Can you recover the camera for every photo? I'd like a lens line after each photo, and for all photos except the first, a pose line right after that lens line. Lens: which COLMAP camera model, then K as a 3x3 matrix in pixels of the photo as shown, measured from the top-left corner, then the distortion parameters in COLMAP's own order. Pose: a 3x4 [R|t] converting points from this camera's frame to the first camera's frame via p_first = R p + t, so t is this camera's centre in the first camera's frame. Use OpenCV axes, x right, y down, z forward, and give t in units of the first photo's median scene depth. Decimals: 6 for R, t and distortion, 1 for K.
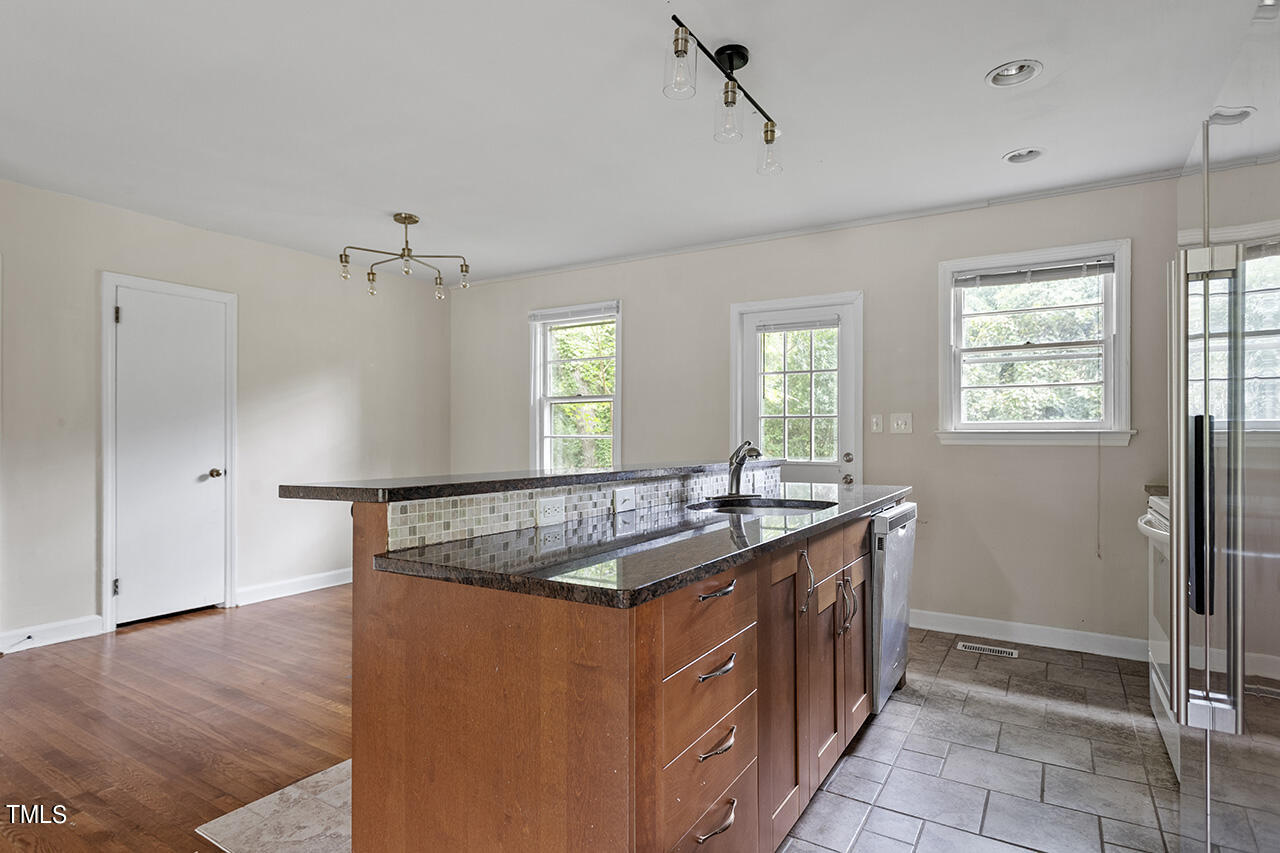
lens RADIAL K [[659.8, 0, 638.5], [0, 659.8, 431.9], [0, 0, 1]] dist [0.001439, 0.000926]
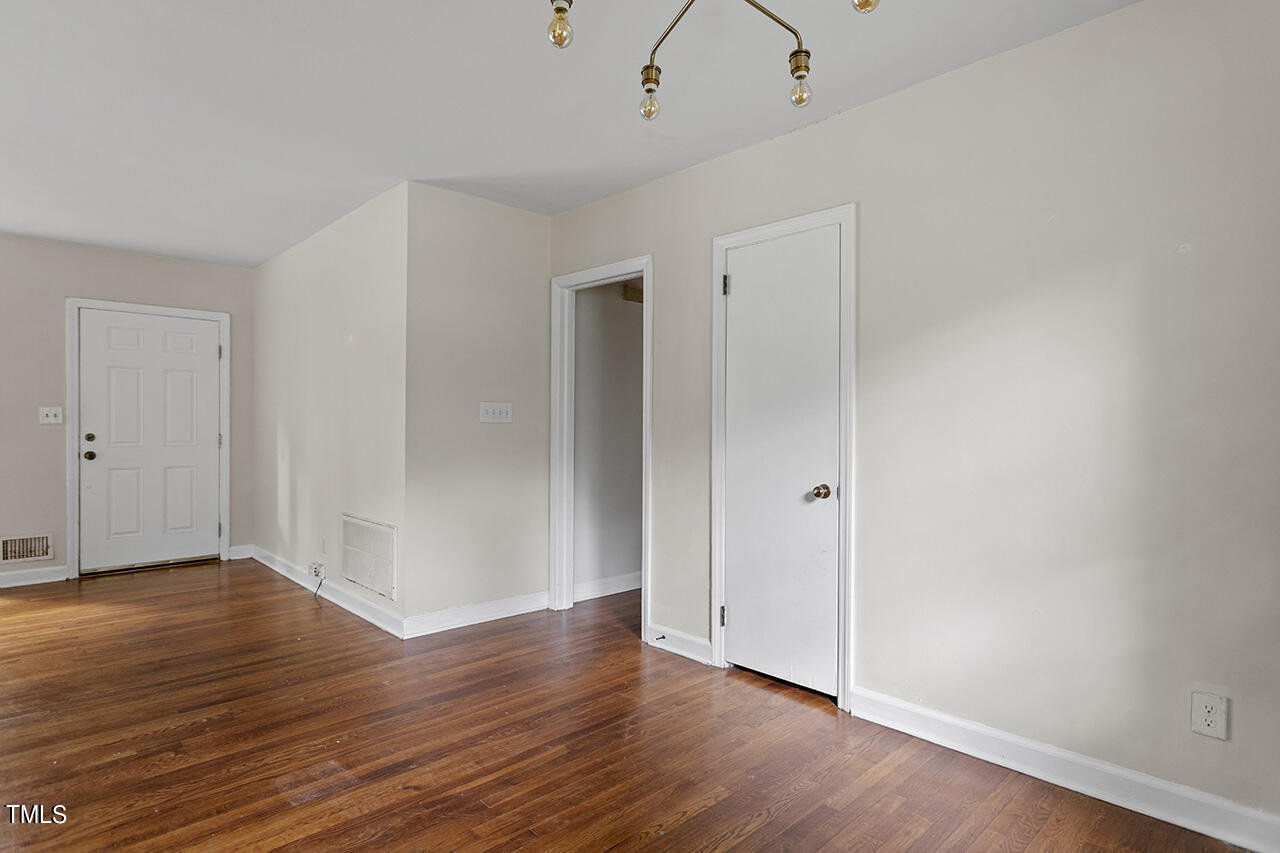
lens RADIAL K [[679.9, 0, 647.4], [0, 679.9, 428.9], [0, 0, 1]] dist [0.000710, 0.000970]
pose [[-0.244168, 0.006134, -0.969714, 0.049766], [0.000335, 0.999980, 0.006241, -0.003768], [0.969733, 0.001199, -0.244165, 1.017195]]
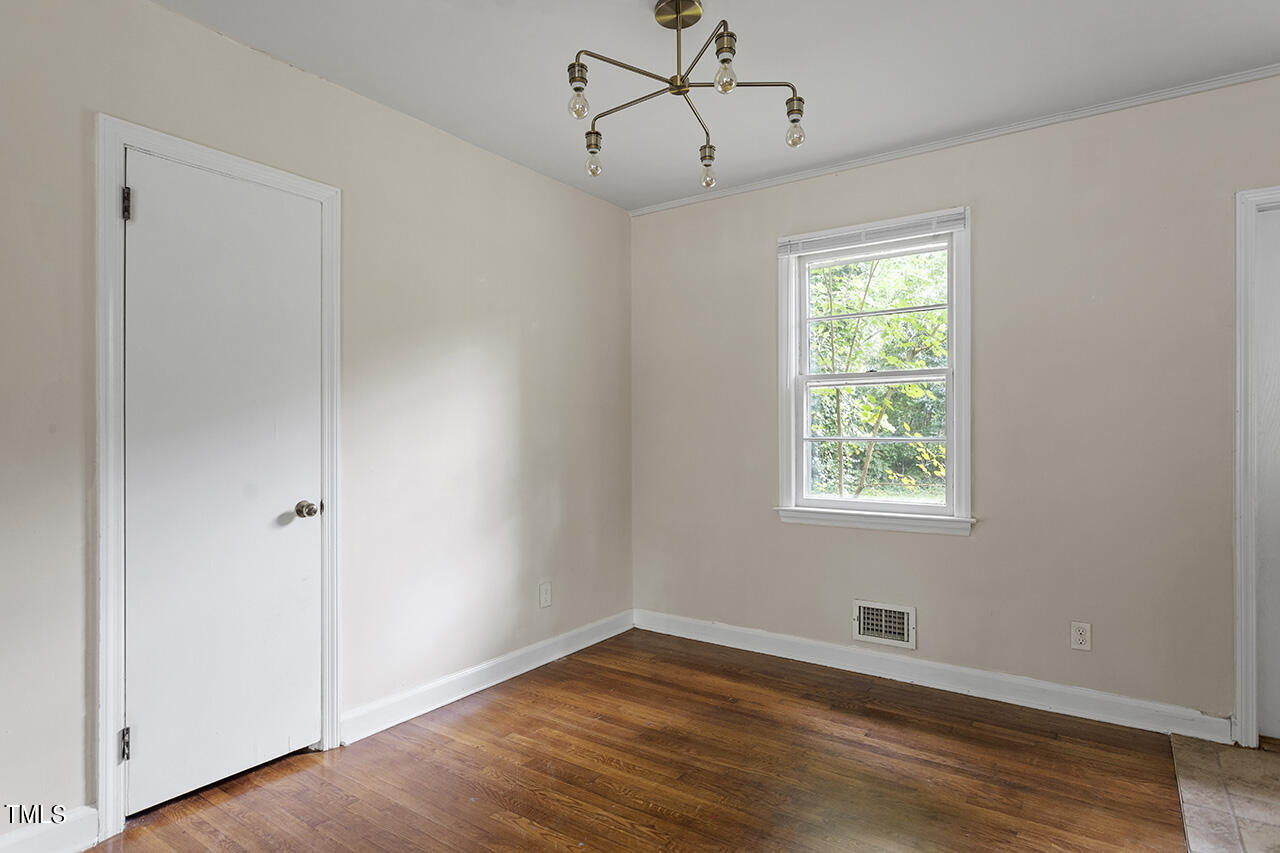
lens RADIAL K [[679.9, 0, 647.4], [0, 679.9, 428.9], [0, 0, 1]] dist [0.000710, 0.000970]
pose [[0.998528, -0.003139, -0.054141, -0.332679], [0.003078, 0.999995, -0.001208, -0.003047], [0.054144, 0.001040, 0.998533, 0.459508]]
